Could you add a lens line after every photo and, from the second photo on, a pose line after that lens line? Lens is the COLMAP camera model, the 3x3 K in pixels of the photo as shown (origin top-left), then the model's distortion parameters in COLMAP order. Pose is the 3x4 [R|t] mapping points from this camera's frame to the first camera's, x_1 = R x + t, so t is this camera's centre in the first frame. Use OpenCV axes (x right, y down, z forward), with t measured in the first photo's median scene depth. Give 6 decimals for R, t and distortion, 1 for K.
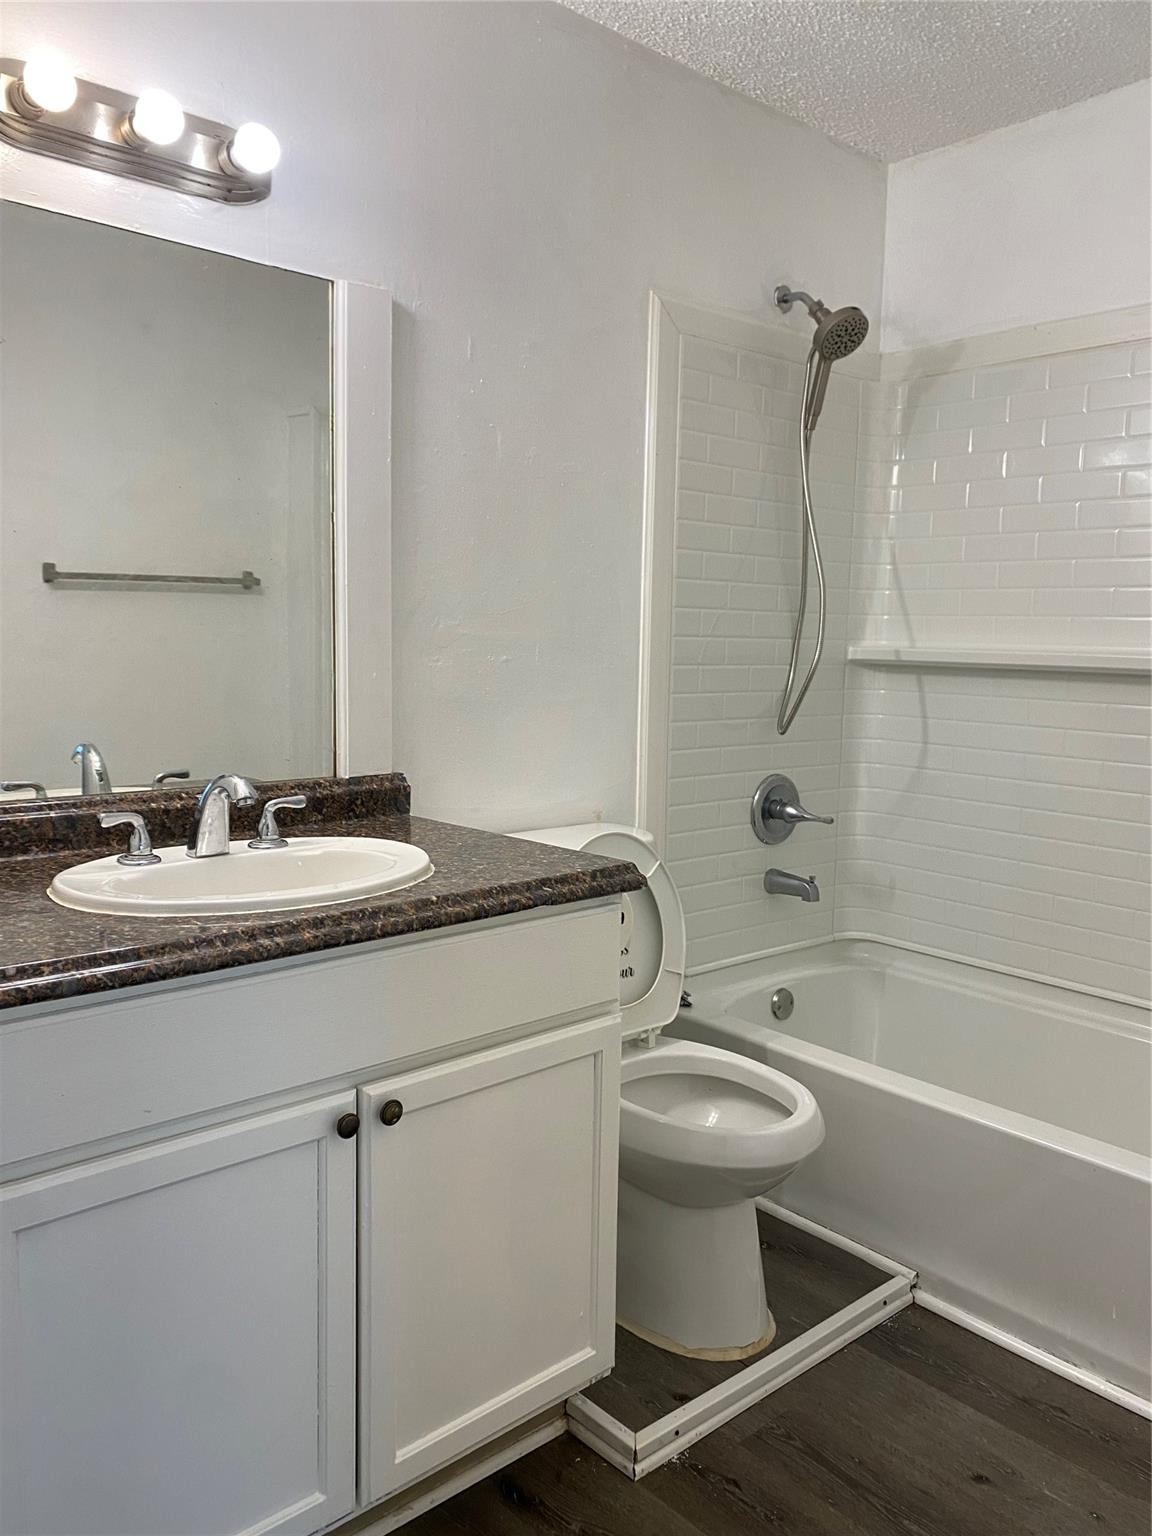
lens RADIAL K [[1172.0, 0, 591.5], [0, 1172.0, 756.3], [0, 0, 1]] dist [0.031757, -0.036517]
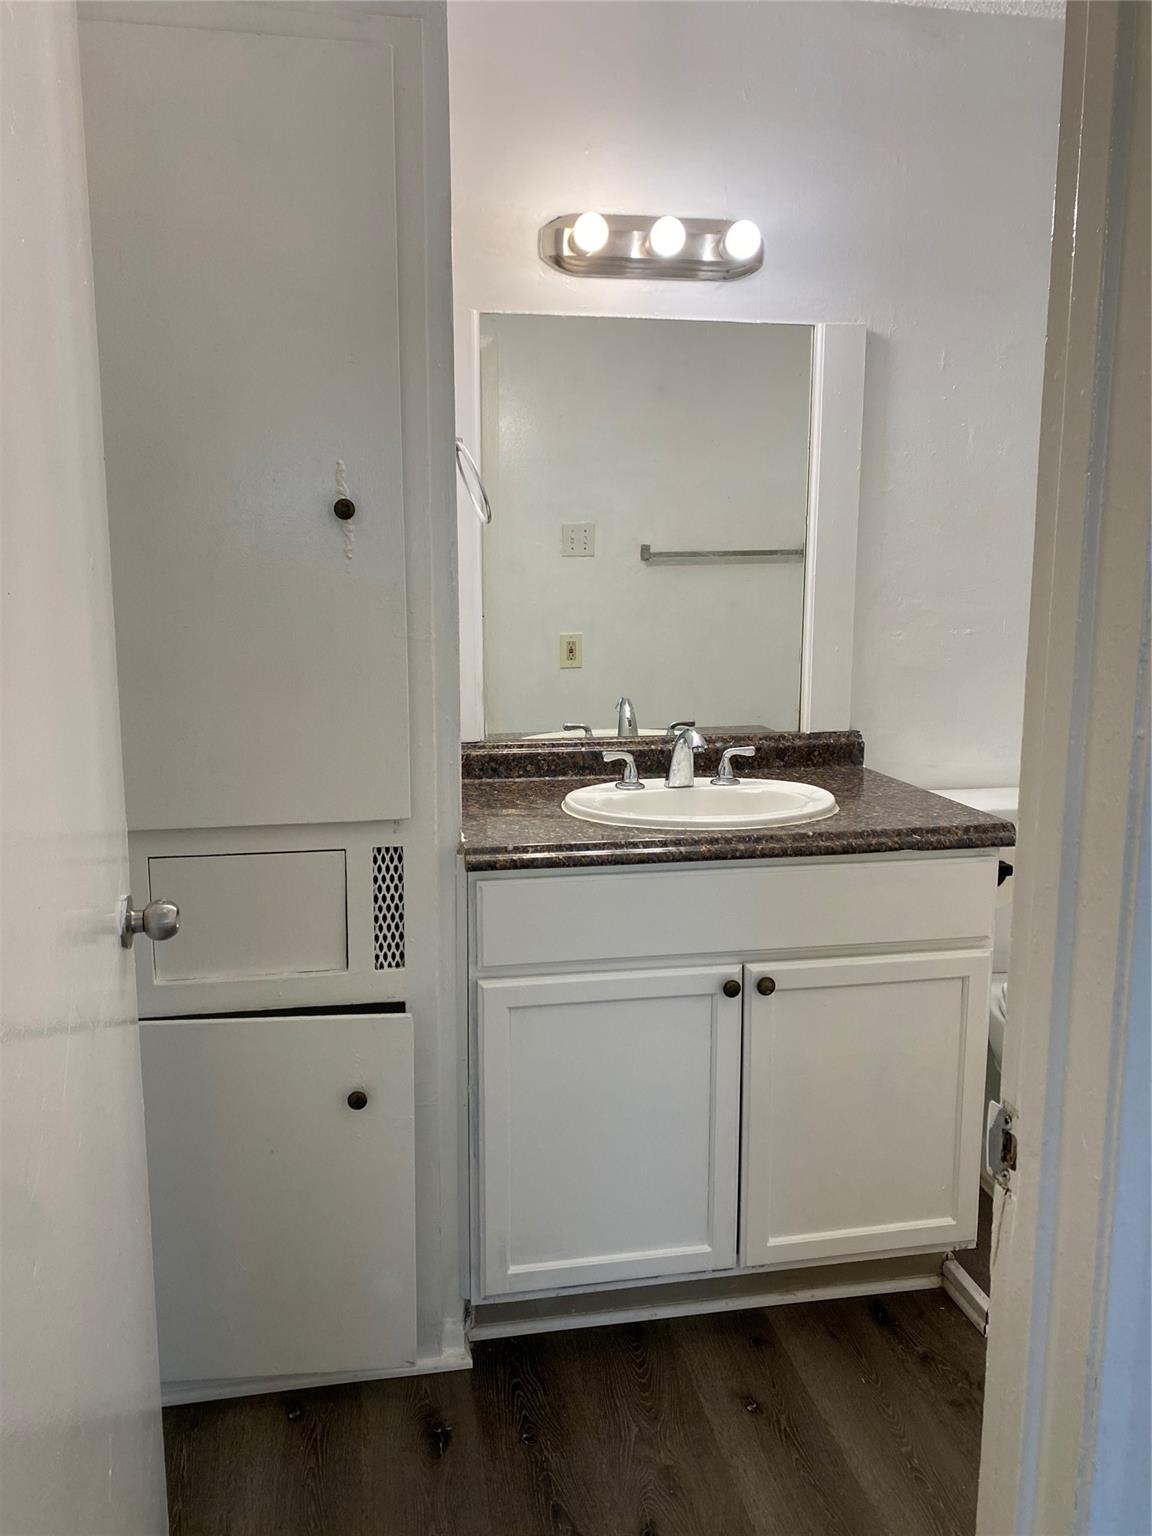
lens RADIAL K [[1172.0, 0, 570.1], [0, 1172.0, 770.2], [0, 0, 1]] dist [0.031757, -0.036517]
pose [[0.846666, 0.072500, -0.527163, 0.285408], [-0.036929, 0.996292, 0.077708, -0.036081], [0.530842, -0.046325, 0.846204, -0.216985]]
